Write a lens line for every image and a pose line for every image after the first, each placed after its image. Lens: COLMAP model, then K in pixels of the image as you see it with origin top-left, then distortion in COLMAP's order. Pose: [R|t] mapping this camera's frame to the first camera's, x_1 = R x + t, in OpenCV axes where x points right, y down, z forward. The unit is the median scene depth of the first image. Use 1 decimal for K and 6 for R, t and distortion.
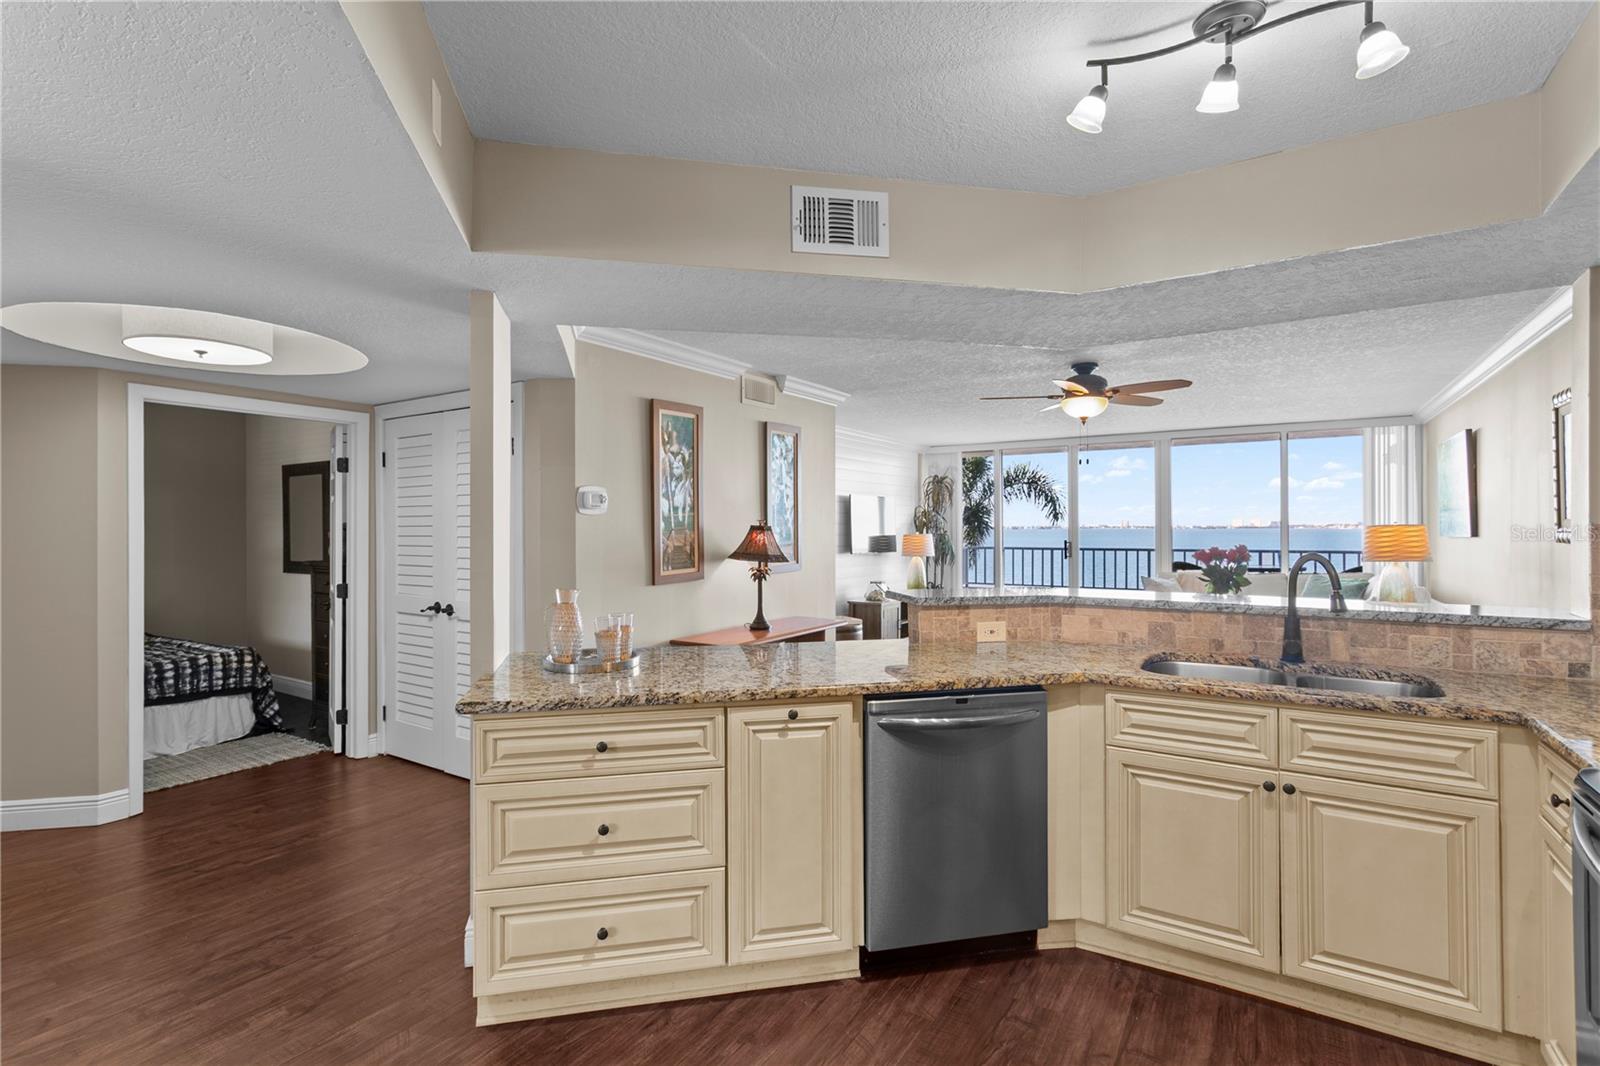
lens RADIAL K [[767.6, 0, 768.4], [0, 767.6, 524.4], [0, 0, 1]] dist [0.003135, 0.002422]
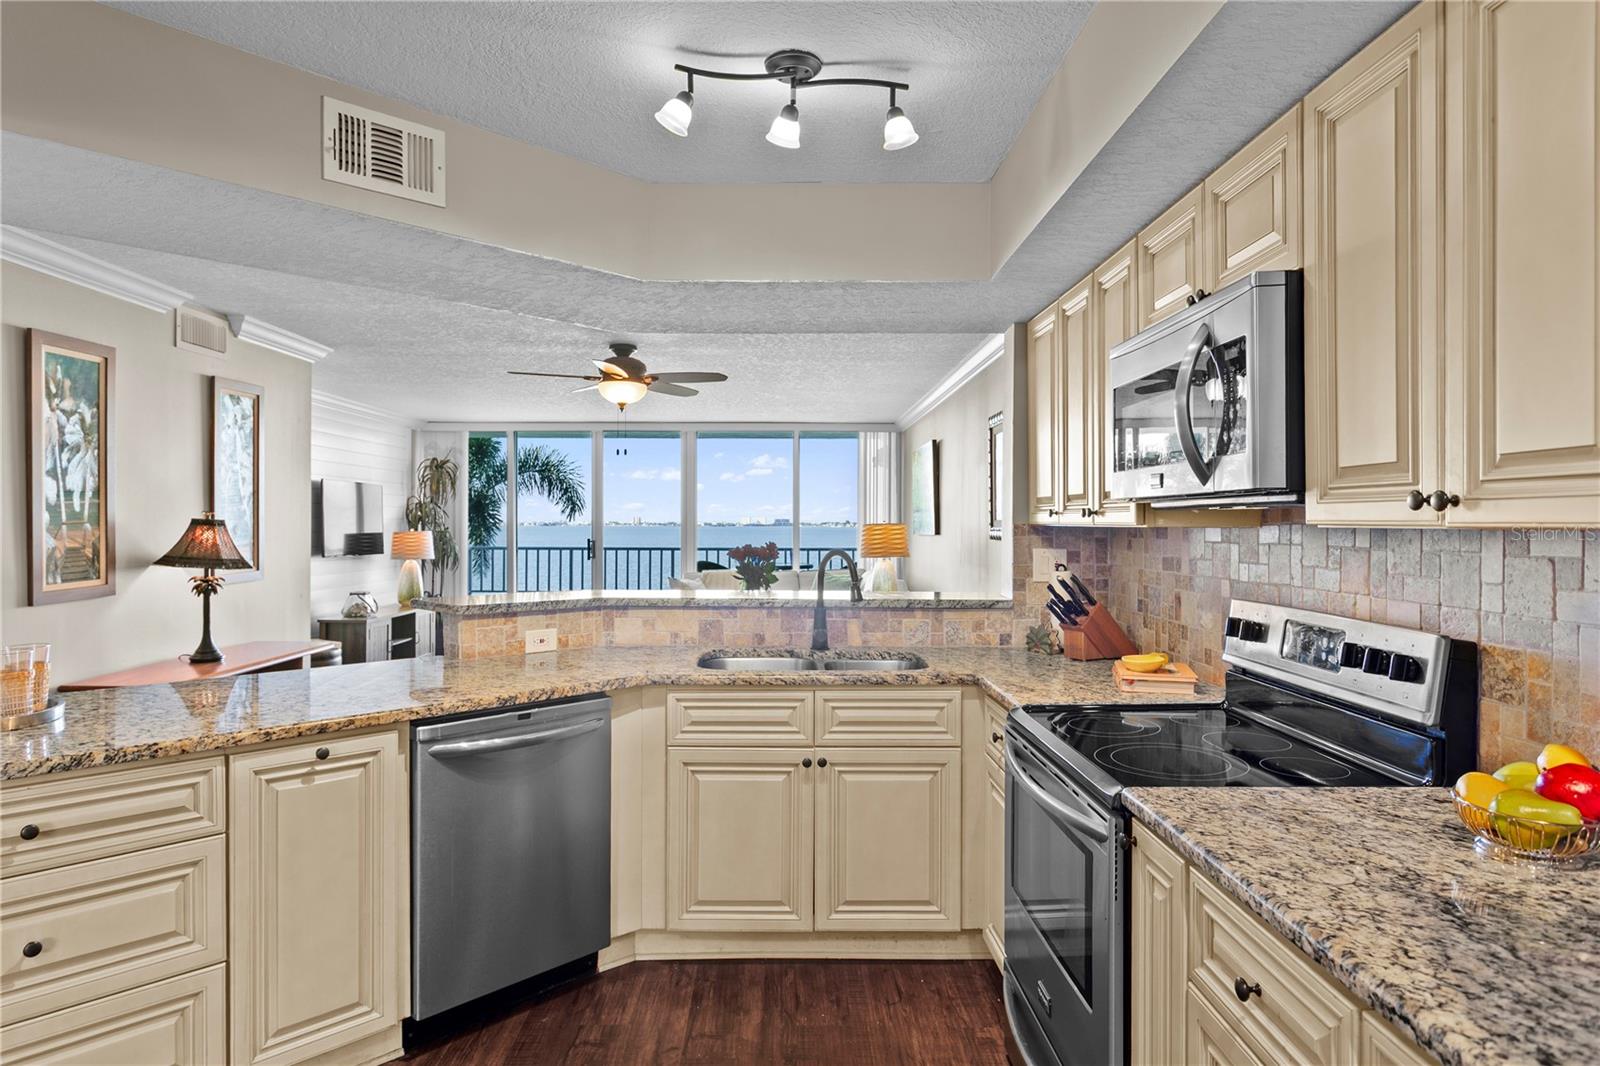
lens RADIAL K [[940.4, 0, 769.2], [0, 940.4, 525.1], [0, 0, 1]] dist [-0.005188, 0.001323]
pose [[0.841001, 0.005732, 0.541004, -0.104731], [-0.008729, 0.999957, 0.002975, 0.000184], [-0.540964, -0.007225, 0.841015, -0.079698]]
